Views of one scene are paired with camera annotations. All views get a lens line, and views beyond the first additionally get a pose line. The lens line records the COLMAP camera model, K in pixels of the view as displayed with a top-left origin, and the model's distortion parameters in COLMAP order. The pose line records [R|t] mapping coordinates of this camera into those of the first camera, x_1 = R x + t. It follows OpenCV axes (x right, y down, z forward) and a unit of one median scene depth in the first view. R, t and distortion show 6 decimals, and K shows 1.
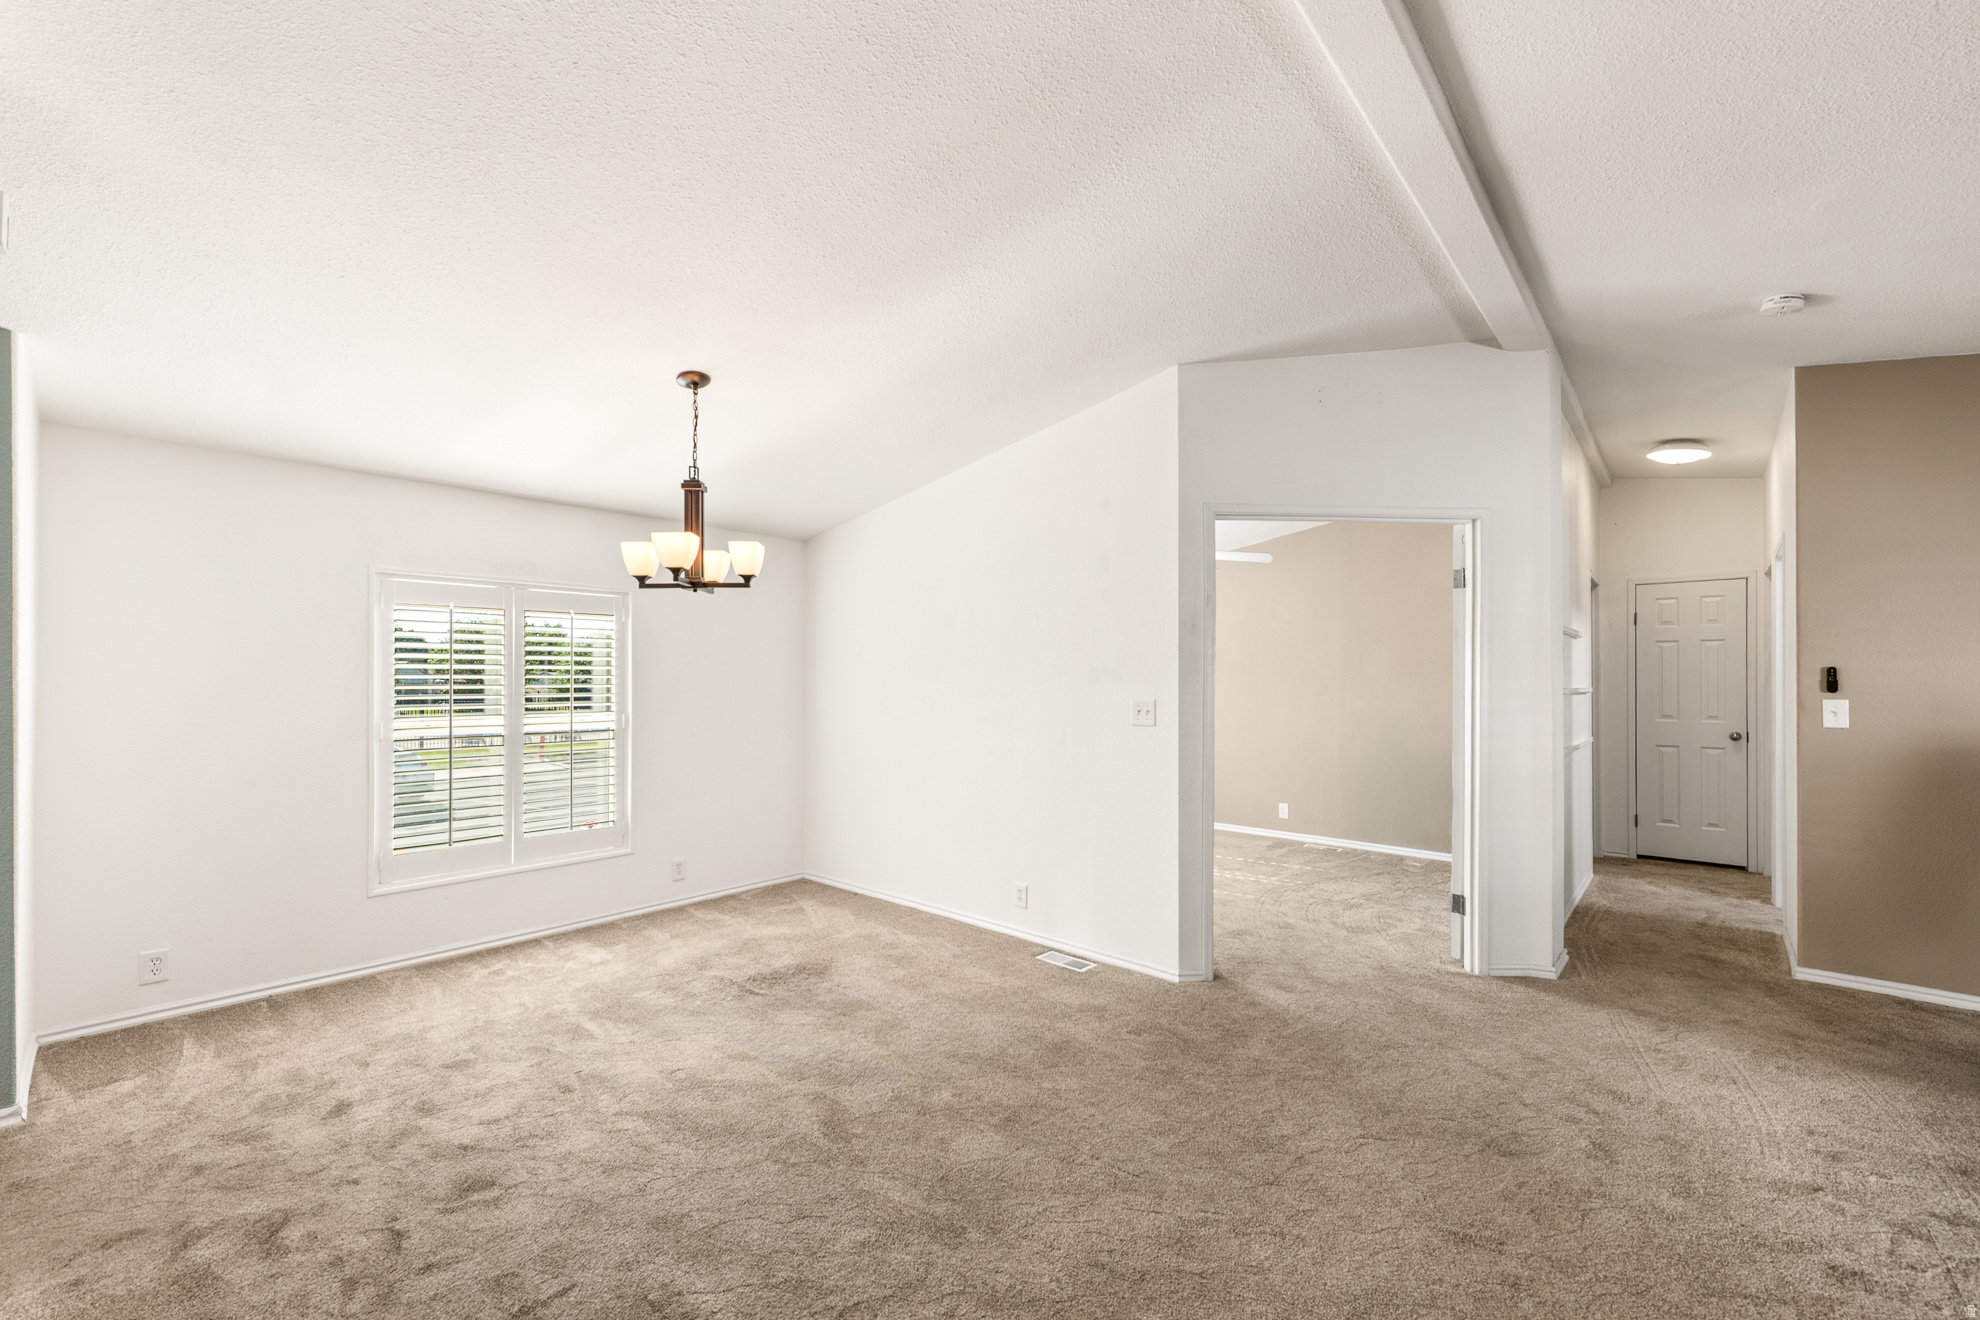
lens RADIAL K [[801.0, 0, 990.7], [0, 801.0, 671.8], [0, 0, 1]] dist [-0.000248, -0.000082]
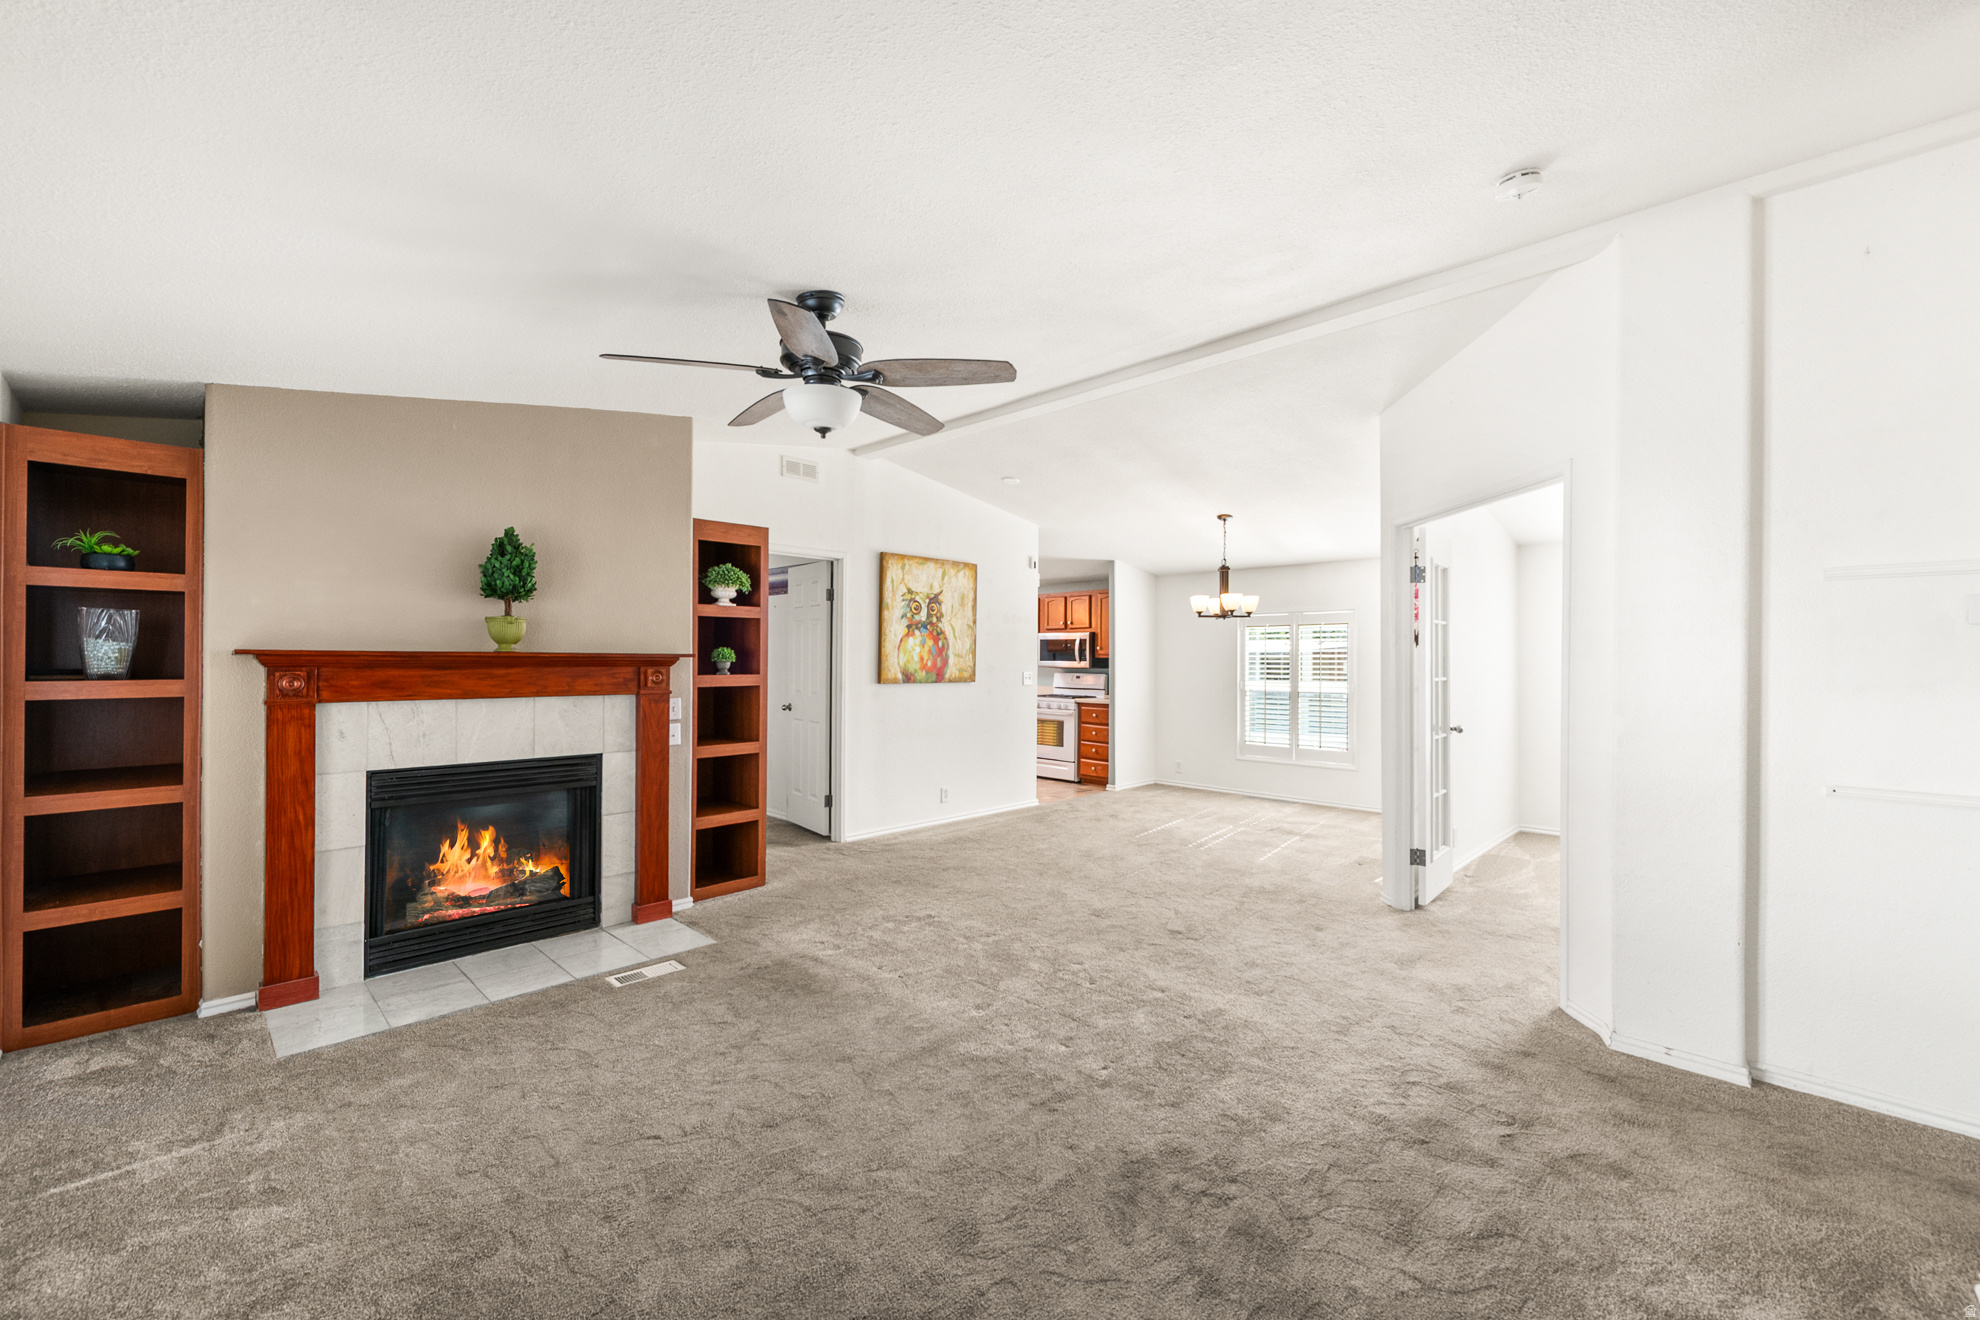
lens RADIAL K [[788.0, 0, 998.1], [0, 788.0, 658.4], [0, 0, 1]] dist [-0.000476, -0.000234]
pose [[-0.043475, -0.001589, -0.999053, 1.741731], [0.001460, 0.999998, -0.001654, 0.001932], [0.999053, -0.001531, -0.043473, 0.505785]]
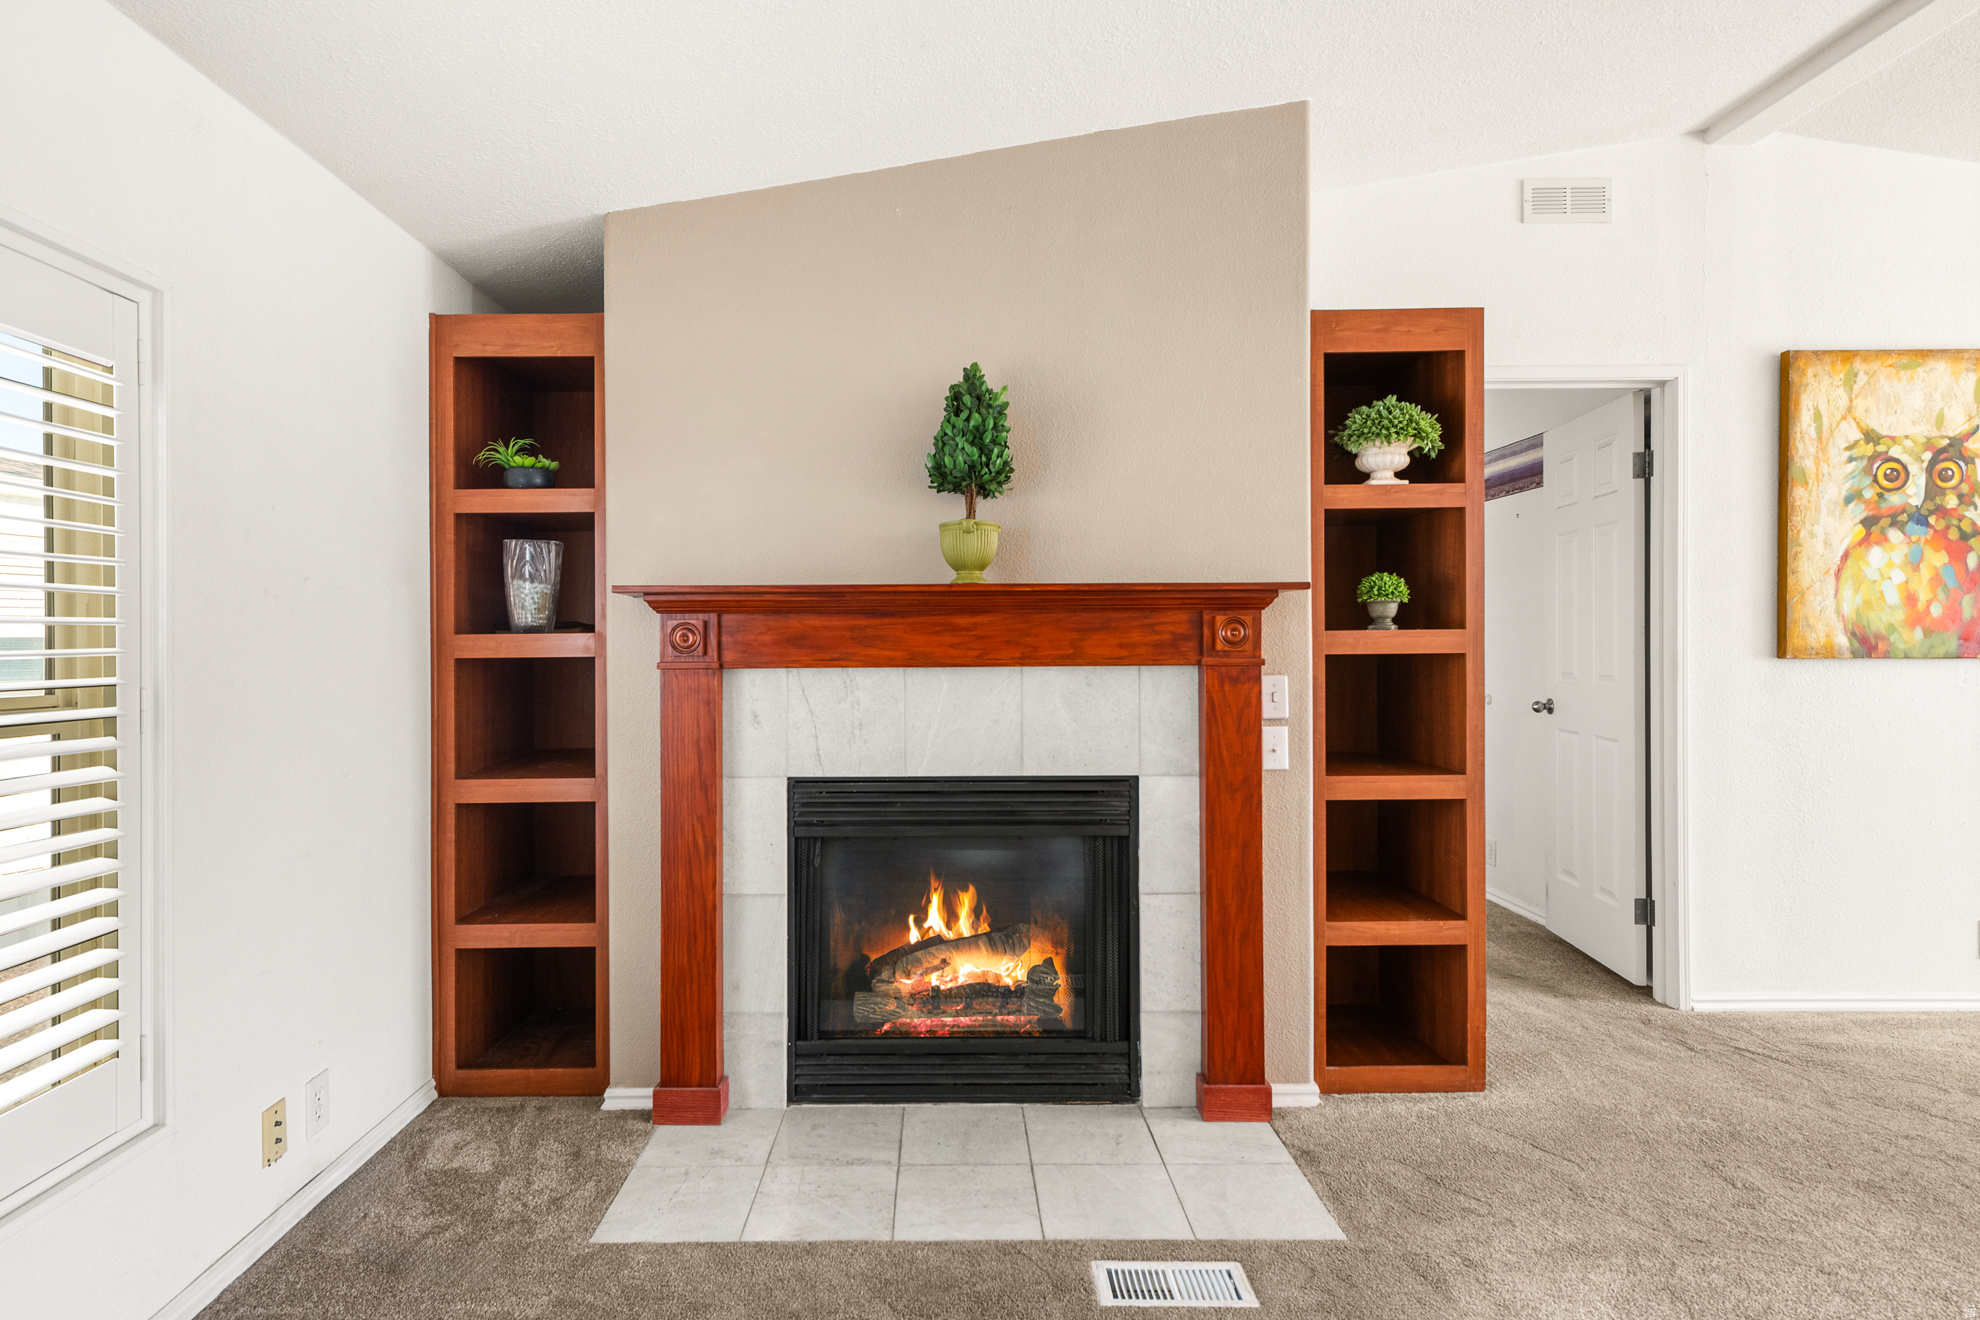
lens RADIAL K [[1022.8, 0, 944.4], [0, 1022.8, 645.7], [0, 0, 1]] dist [0.009015, -0.002230]
pose [[-0.749725, 0.004423, -0.661734, 1.194622], [0.011105, 0.999921, -0.005898, 0.044670], [0.661656, -0.011771, -0.749715, 0.356999]]
